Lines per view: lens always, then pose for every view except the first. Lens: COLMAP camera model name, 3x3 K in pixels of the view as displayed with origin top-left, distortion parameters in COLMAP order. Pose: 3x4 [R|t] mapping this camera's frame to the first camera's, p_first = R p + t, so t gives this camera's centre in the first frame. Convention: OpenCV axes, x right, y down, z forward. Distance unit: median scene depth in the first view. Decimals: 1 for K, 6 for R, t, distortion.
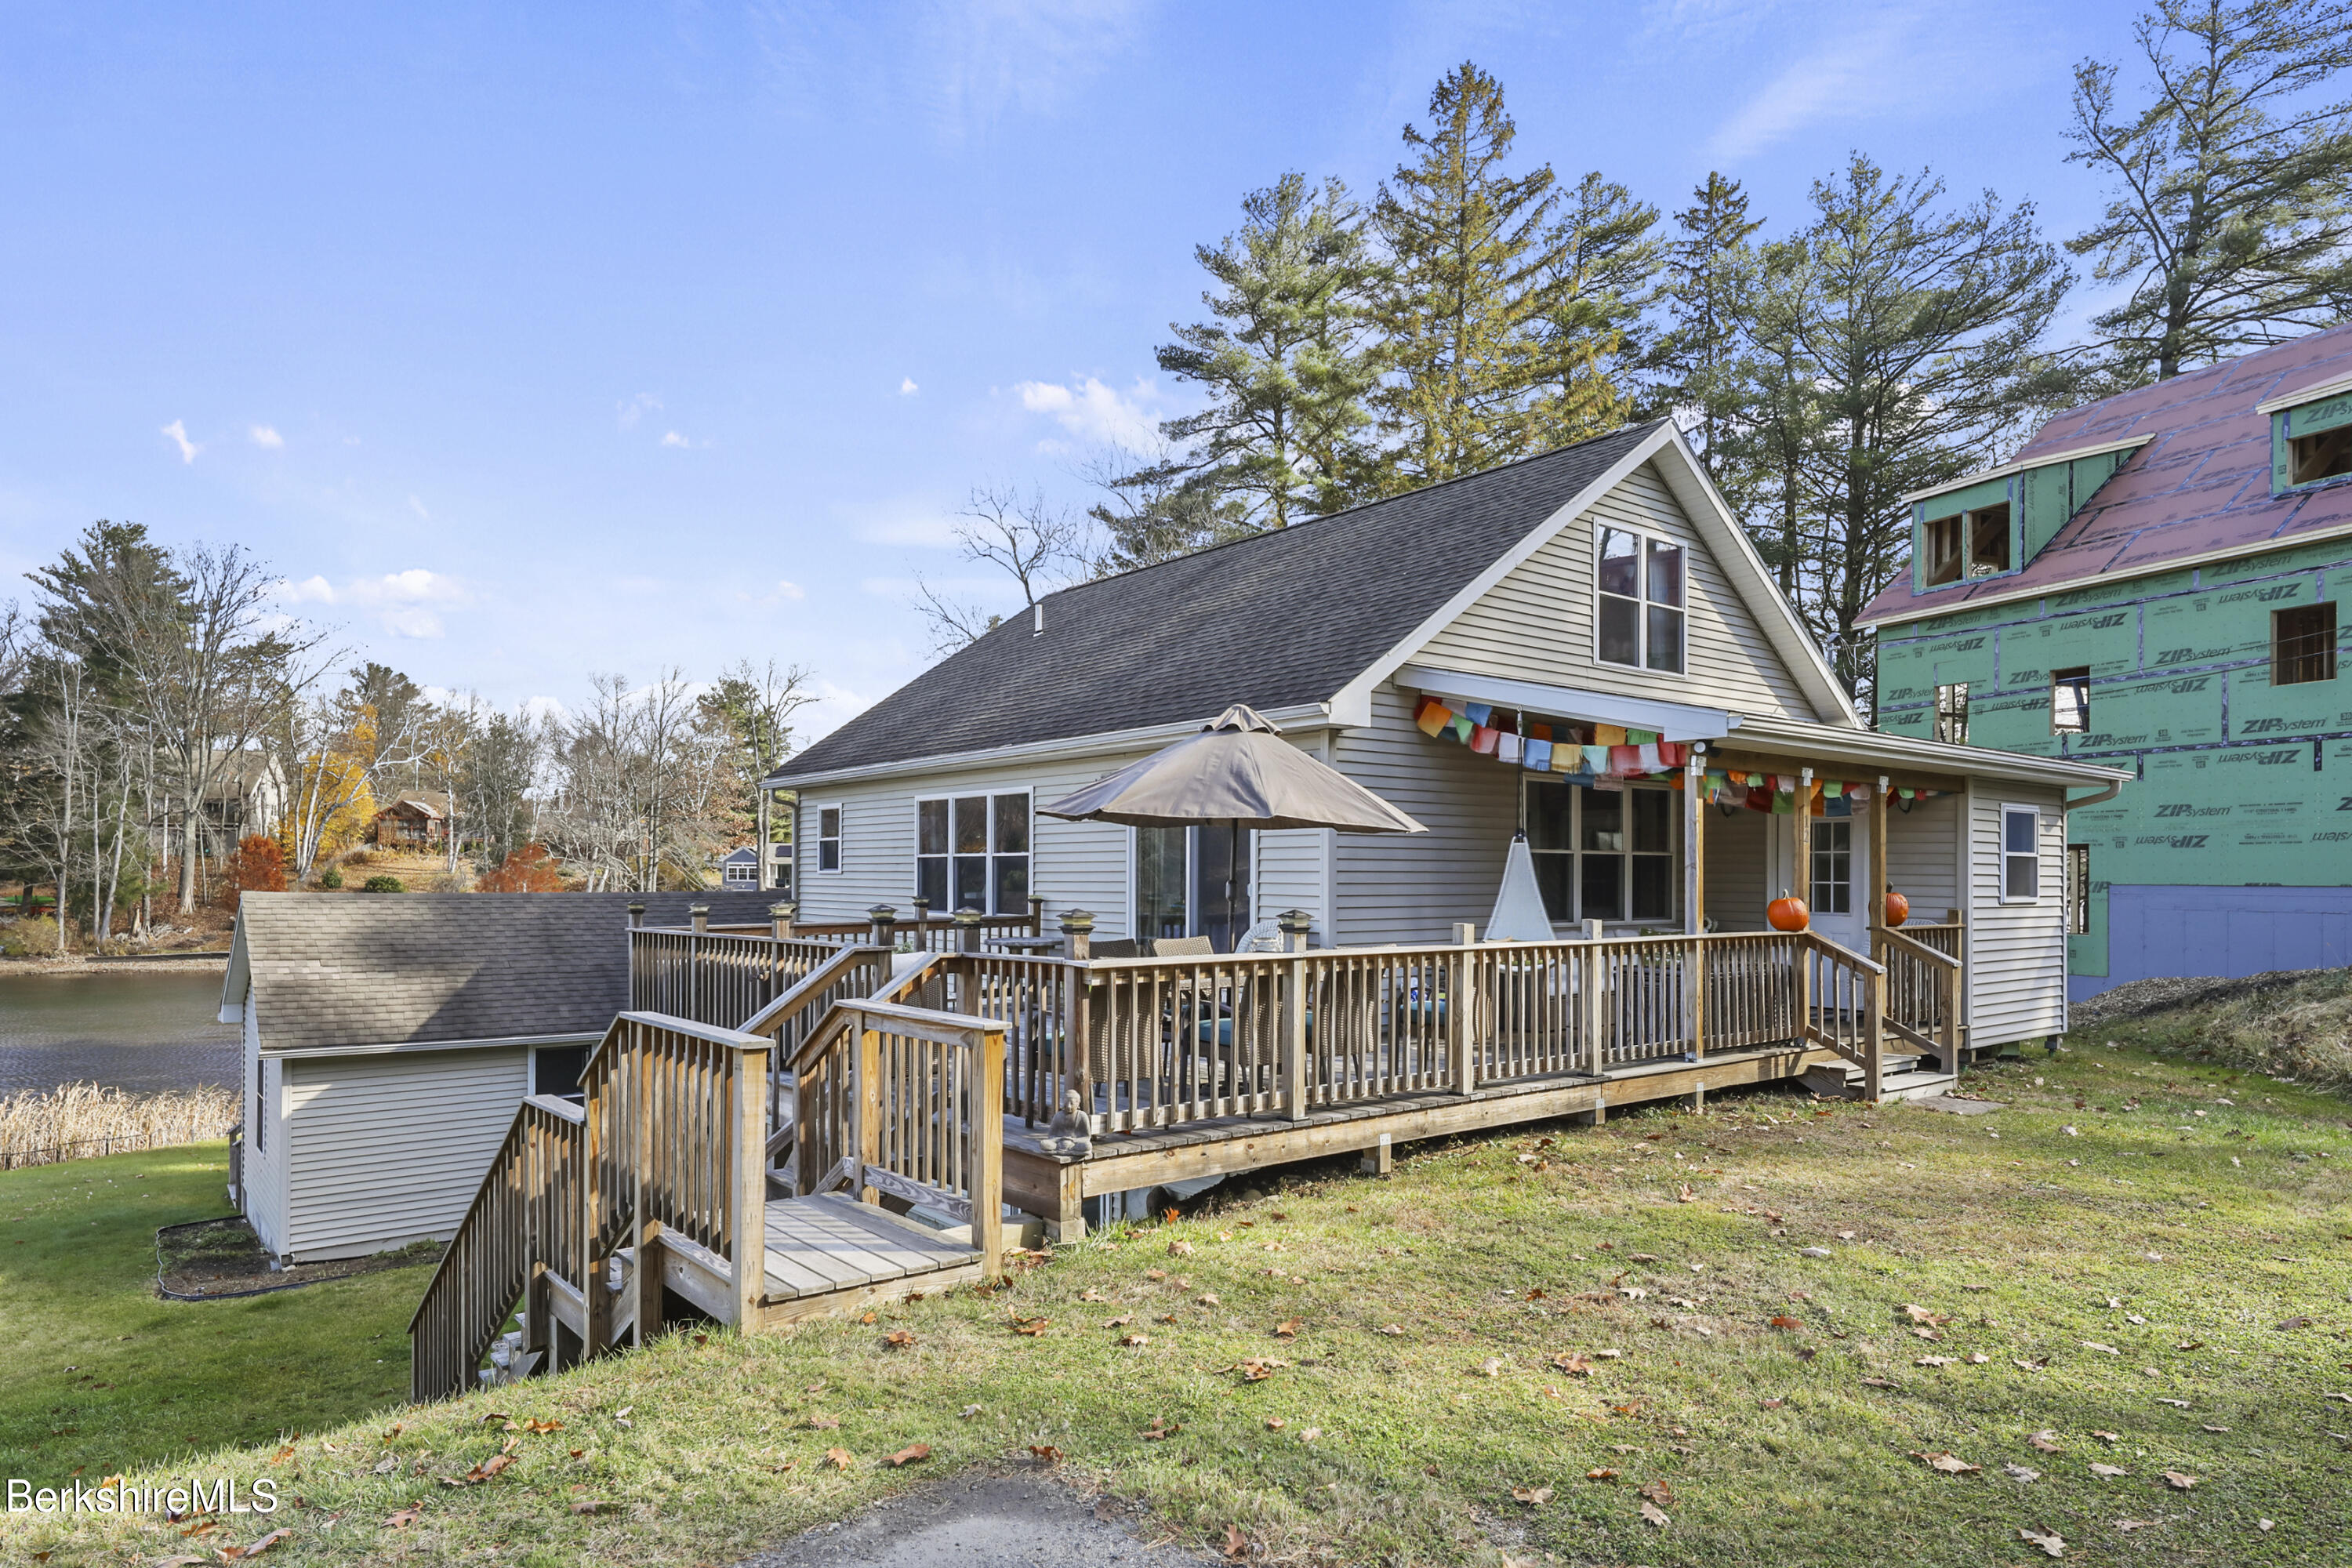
lens RADIAL K [[1370.9, 0, 1192.3], [0, 1370.9, 869.4], [0, 0, 1]] dist [0.000635, 0.000952]
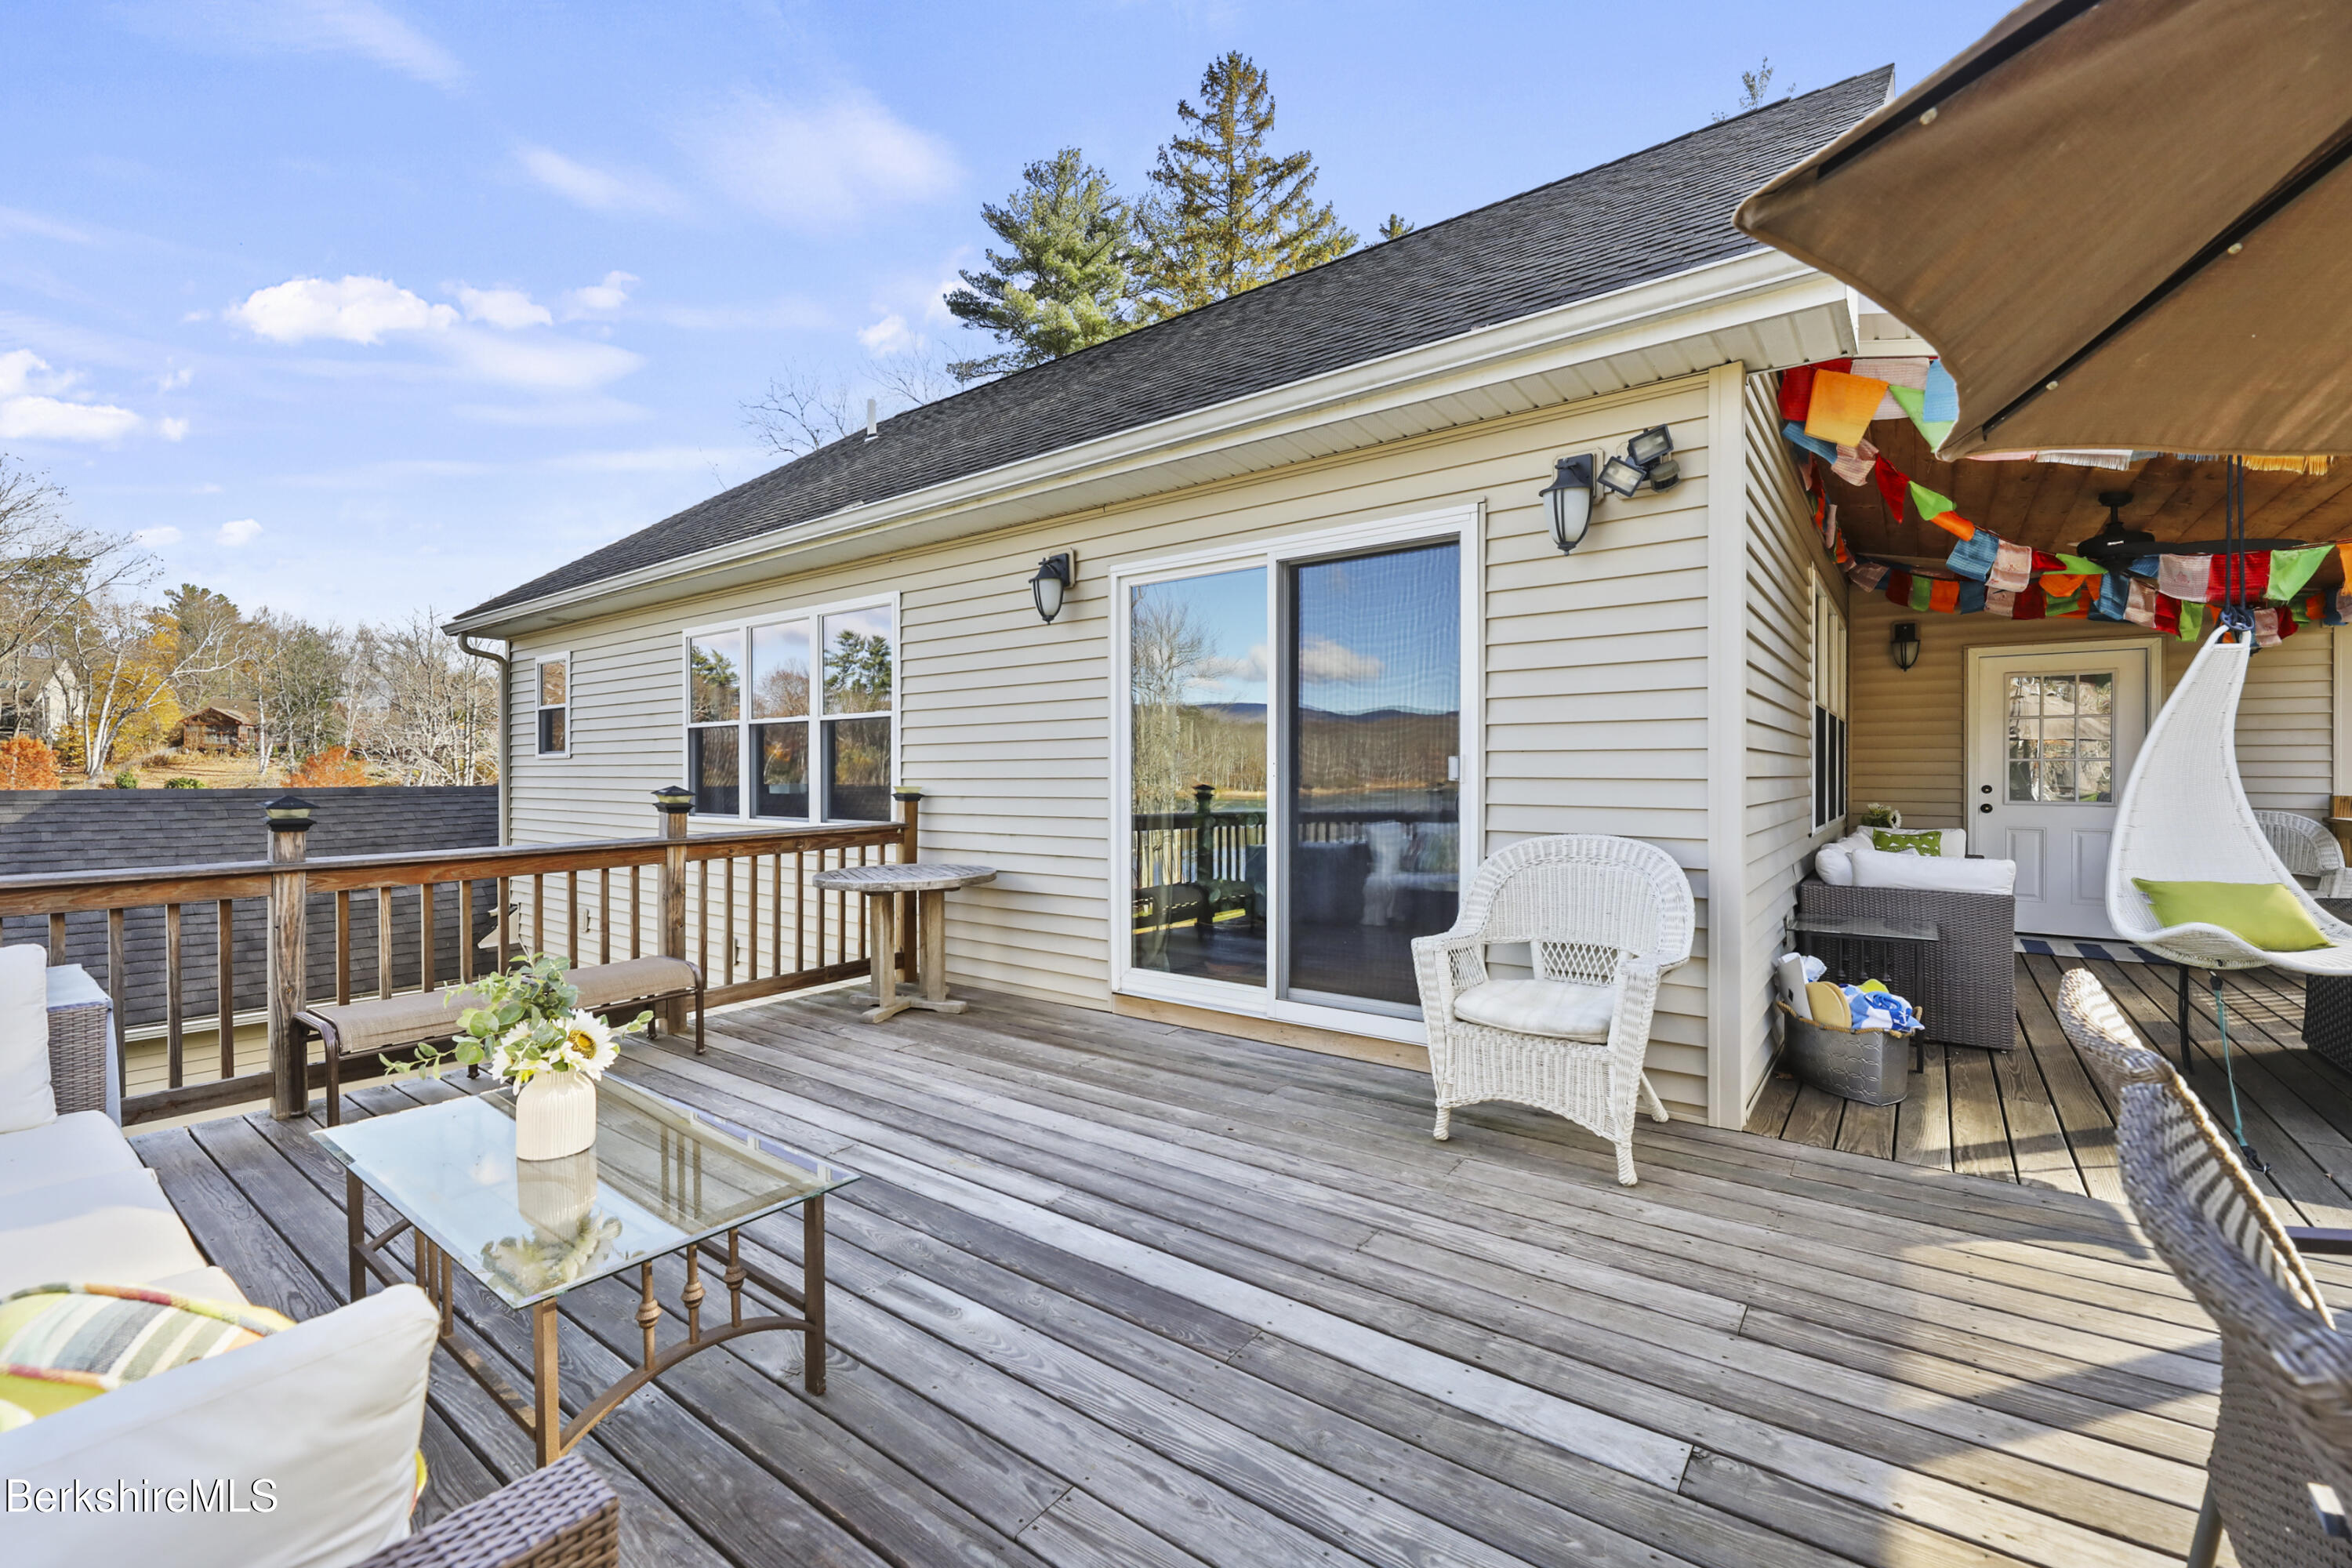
lens RADIAL K [[991.4, 0, 1167.1], [0, 991.4, 787.2], [0, 0, 1]] dist [-0.007345, 0.000232]
pose [[0.975275, -0.004687, 0.220947, -0.030765], [0.001390, 0.999885, 0.015075, 0.004045], [-0.220992, -0.014395, 0.975169, 0.180638]]
